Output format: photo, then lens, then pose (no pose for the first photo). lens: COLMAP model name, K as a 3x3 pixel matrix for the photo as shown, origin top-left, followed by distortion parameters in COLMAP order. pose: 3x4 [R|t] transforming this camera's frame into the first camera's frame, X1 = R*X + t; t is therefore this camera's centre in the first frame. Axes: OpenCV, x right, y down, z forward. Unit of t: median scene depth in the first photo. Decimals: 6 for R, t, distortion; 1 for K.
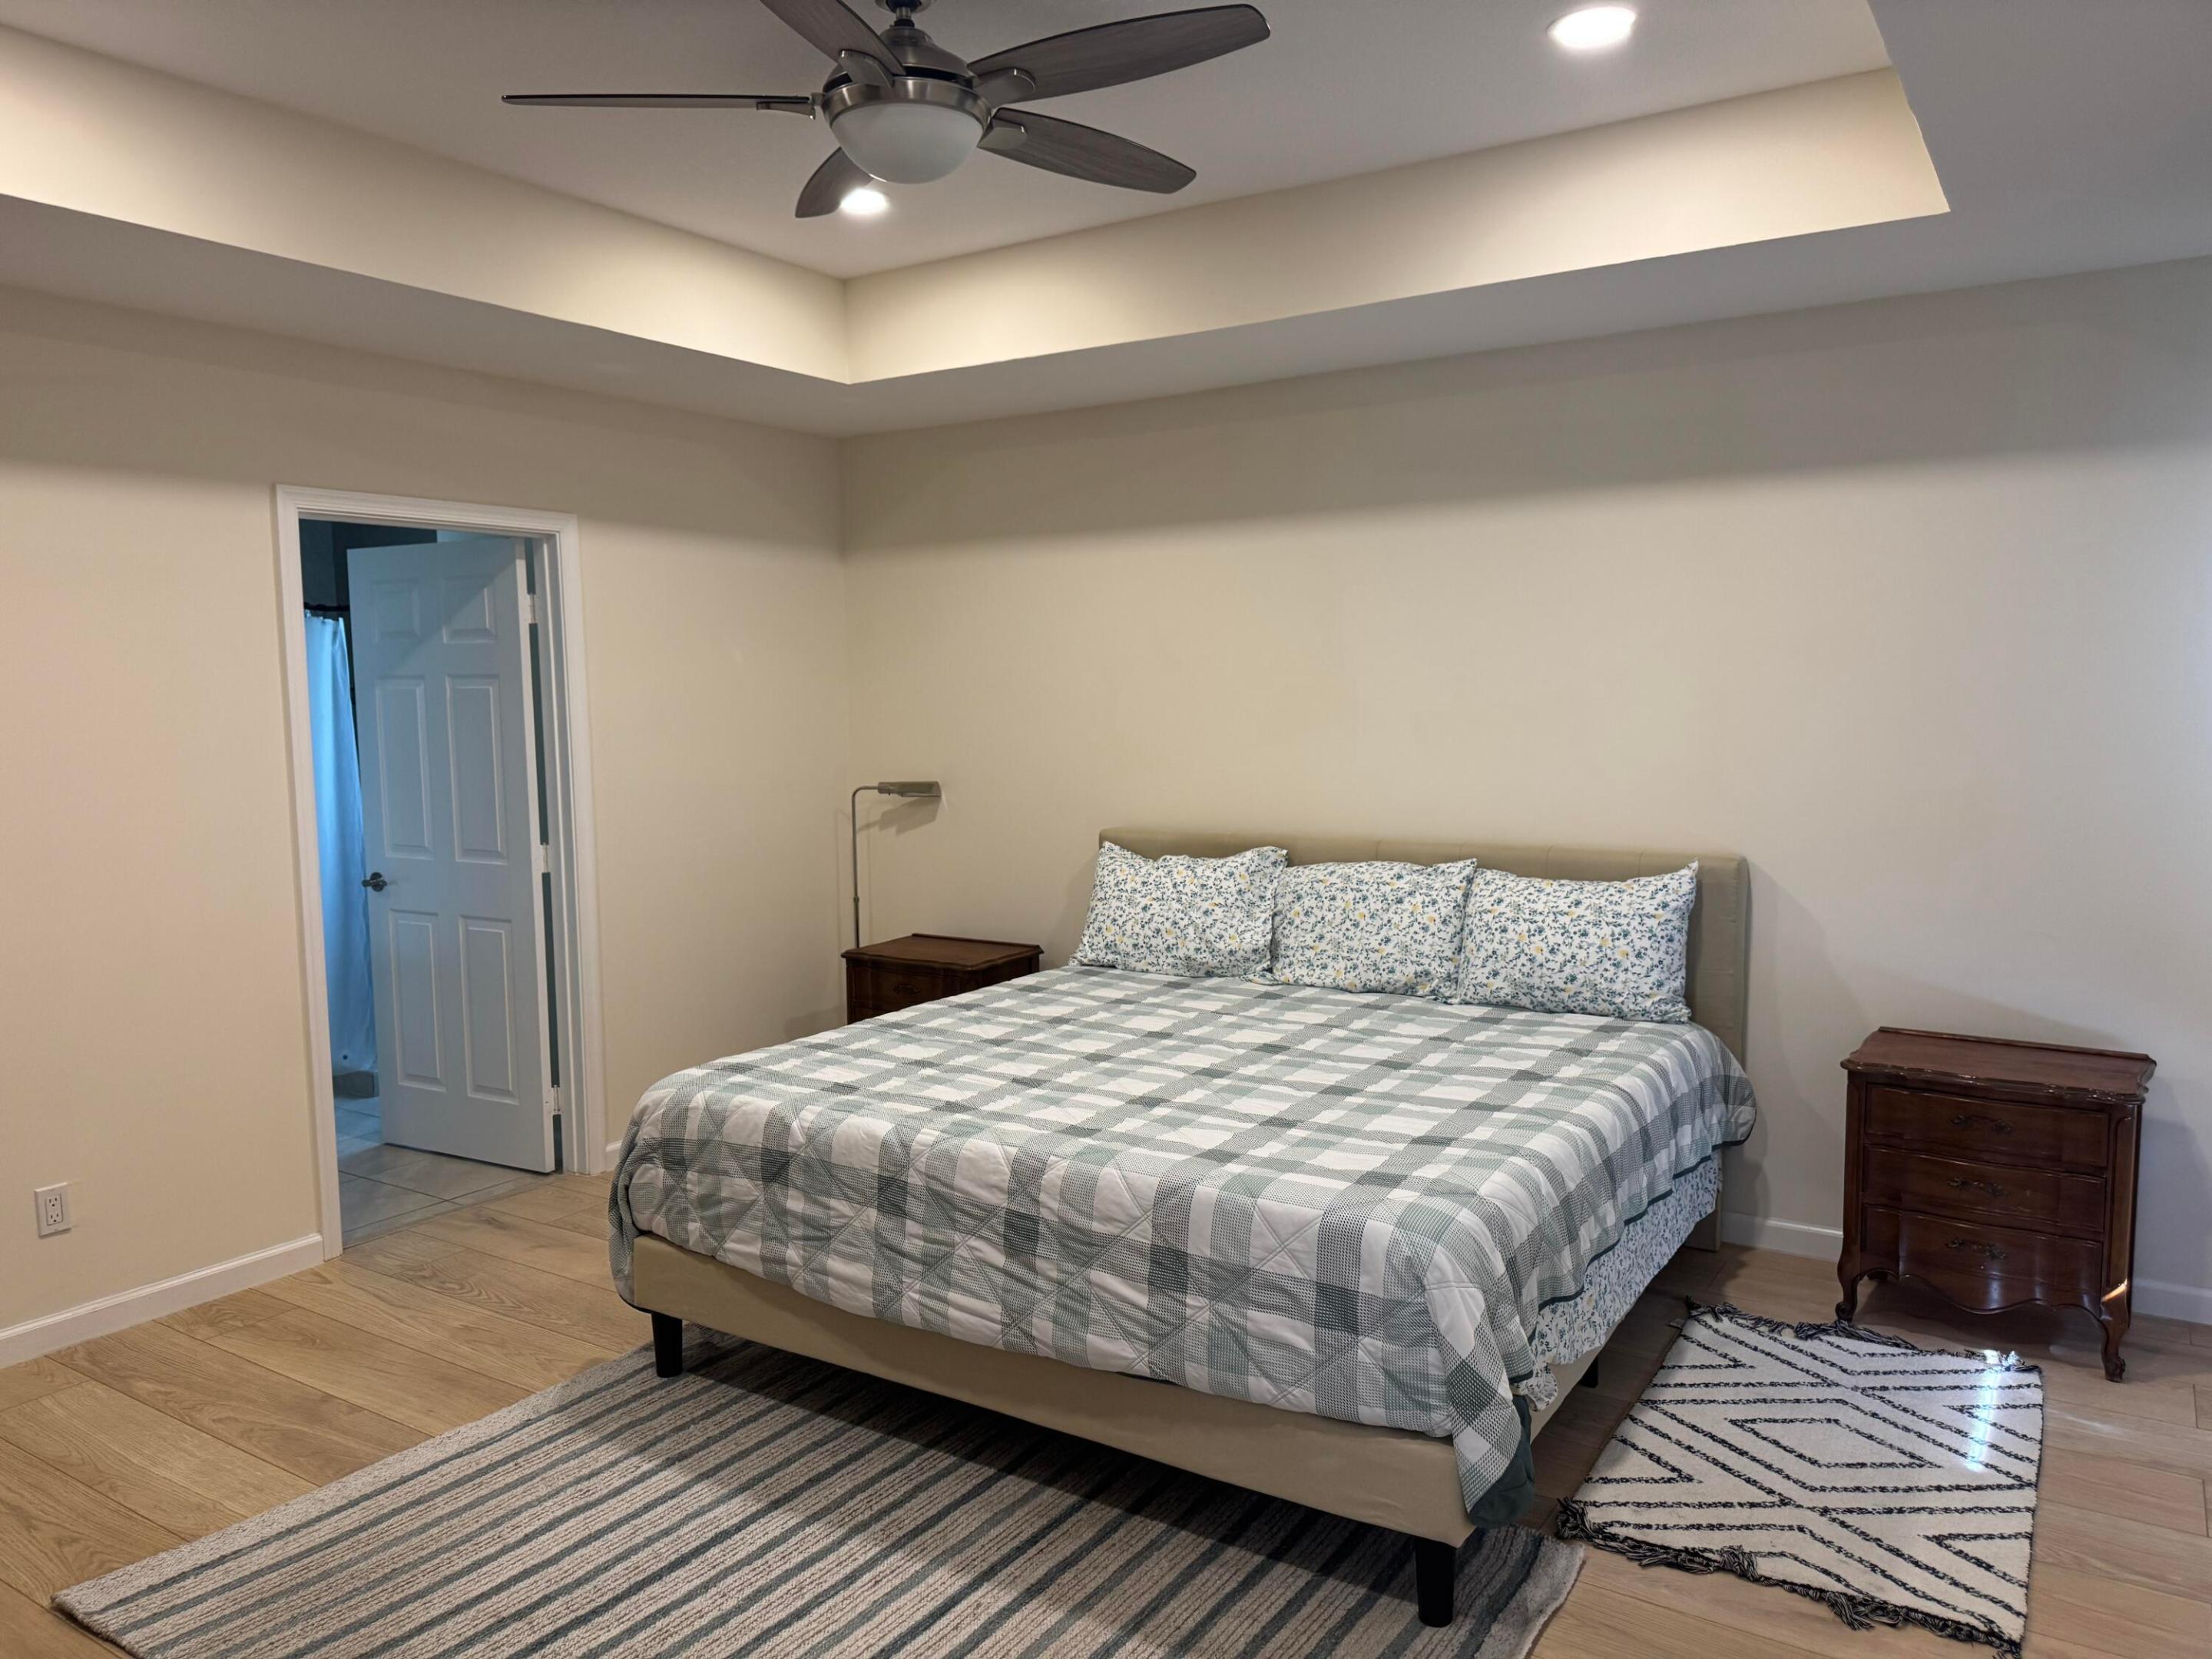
lens RADIAL K [[1523.8, 0, 1097.1], [0, 1523.8, 843.4], [0, 0, 1]] dist [0.093178, -0.183302]
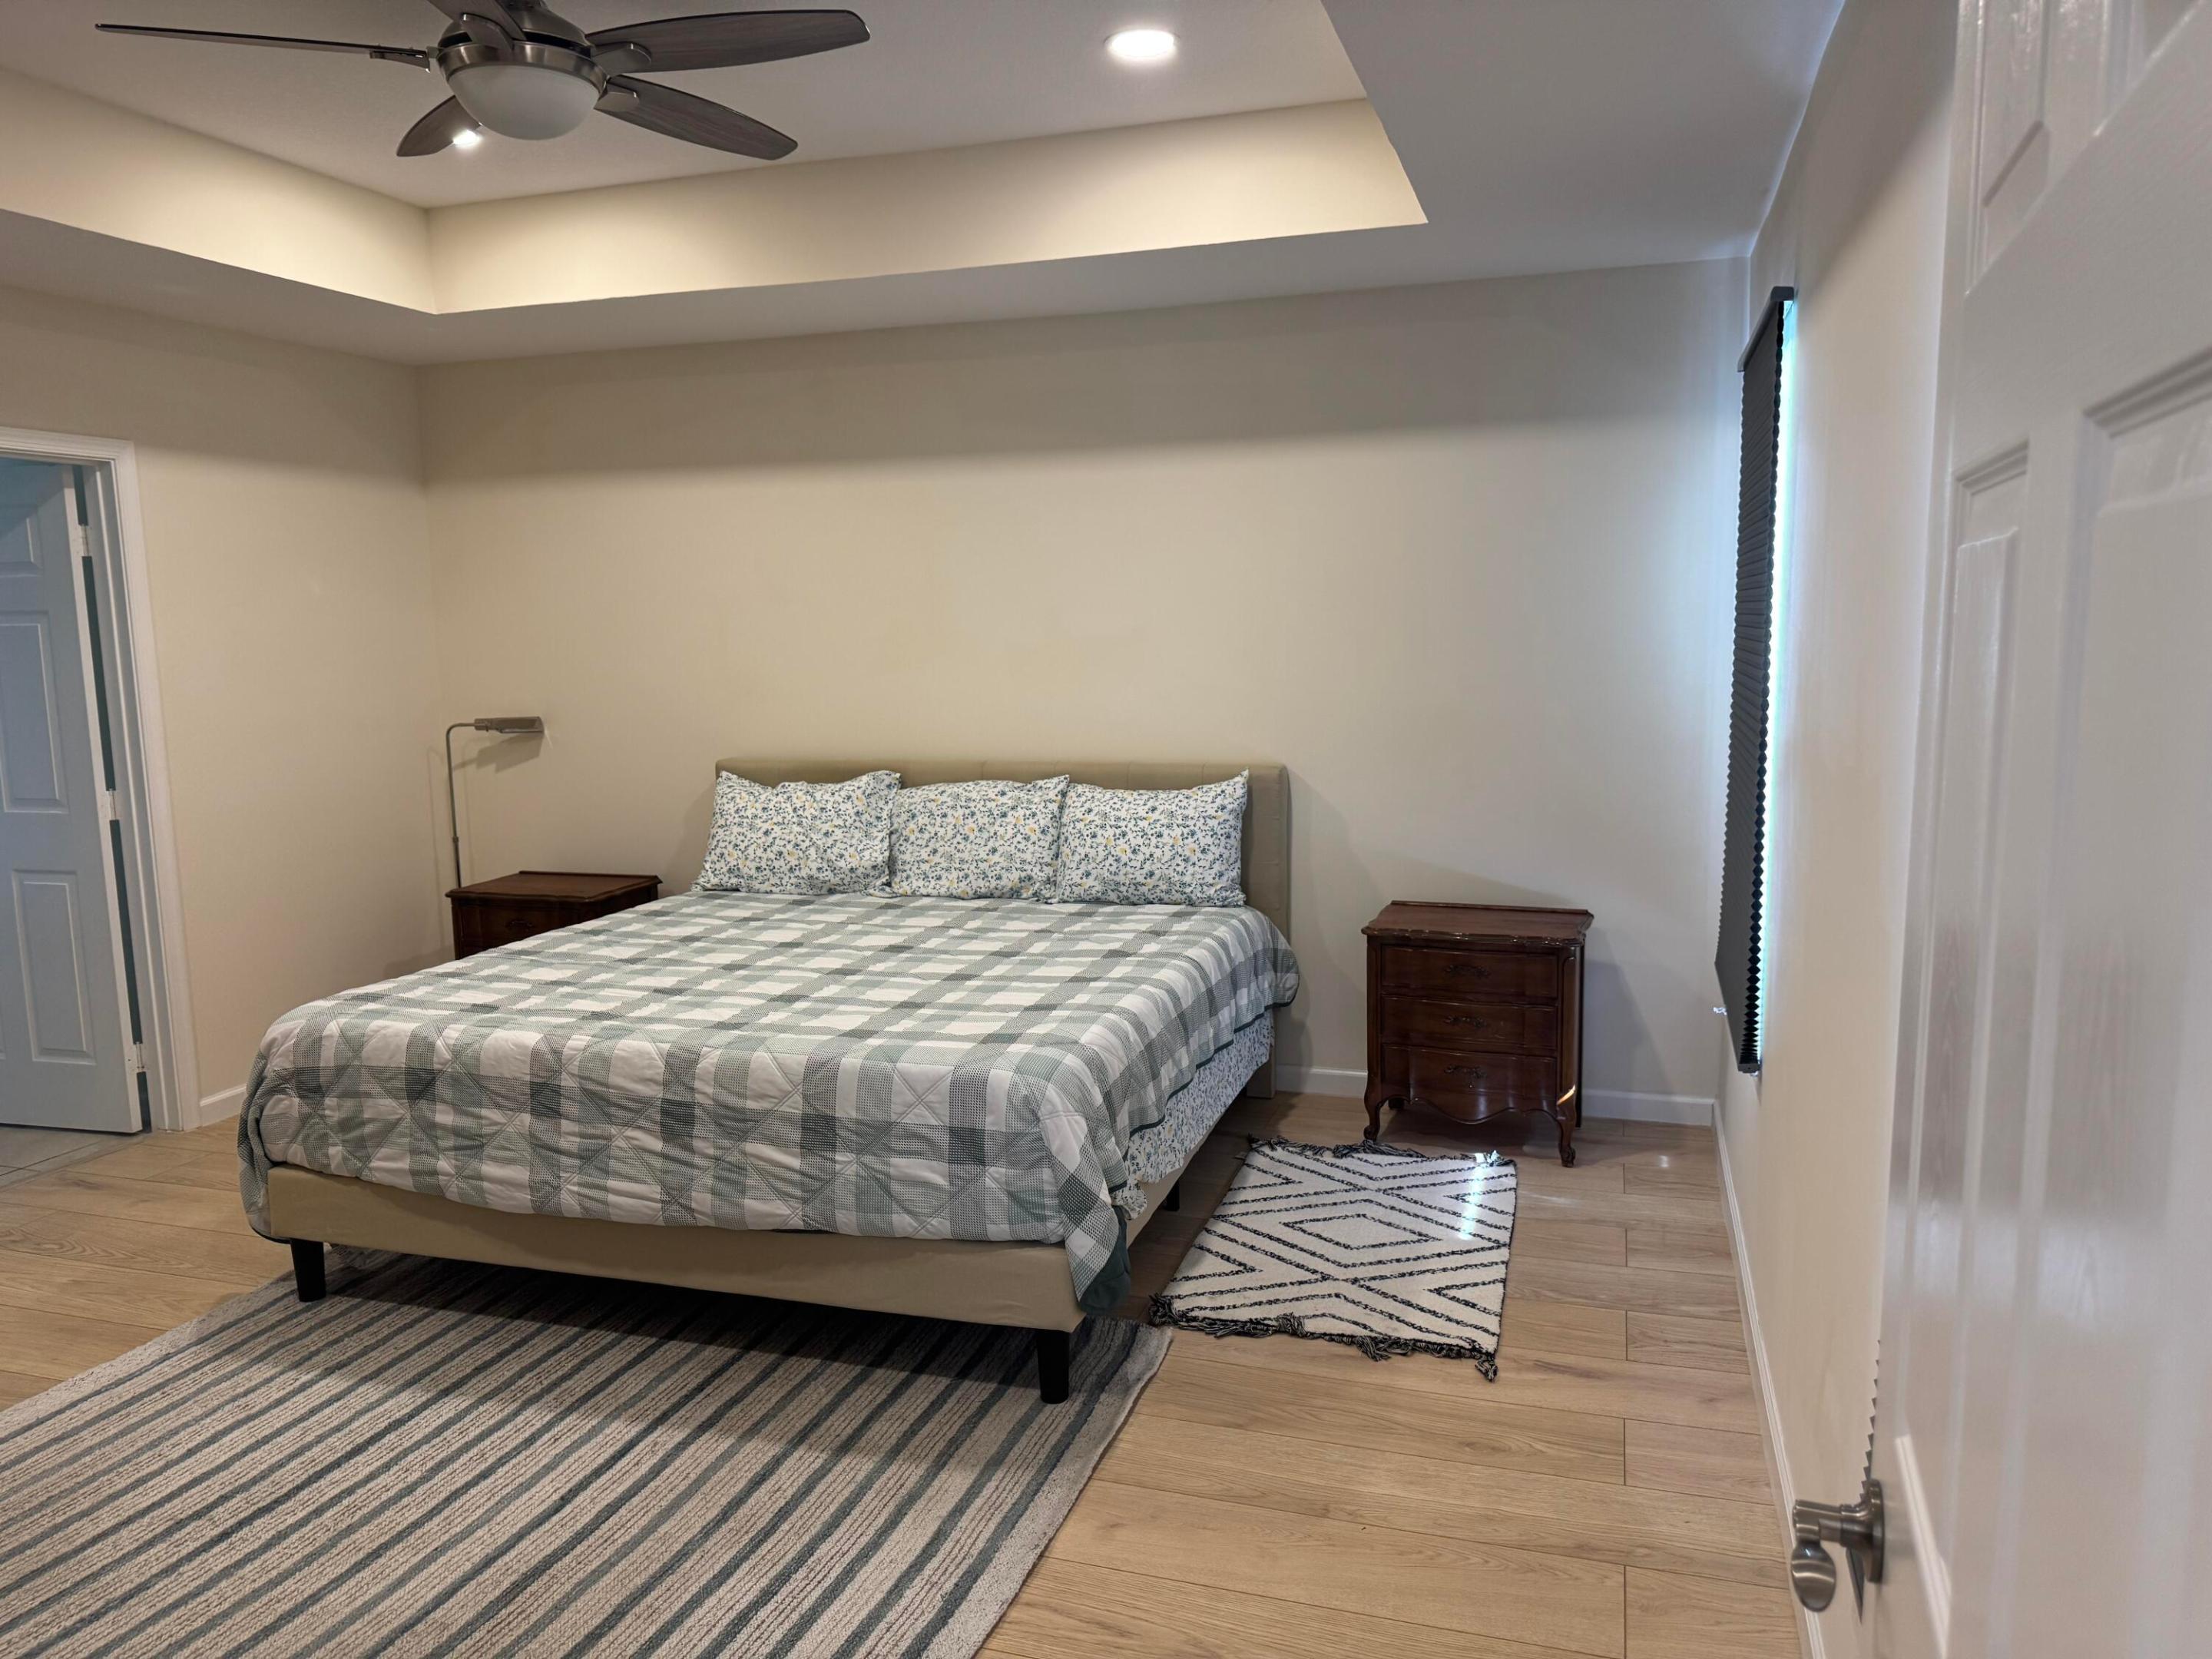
lens RADIAL K [[1550.9, 0, 1106.0], [0, 1550.9, 829.5], [0, 0, 1]] dist [0.114486, -0.194686]
pose [[0.963310, -0.036088, 0.265955, -0.042294], [0.029130, 0.999123, 0.030064, 0.021205], [-0.266807, -0.021213, 0.963517, -0.148532]]
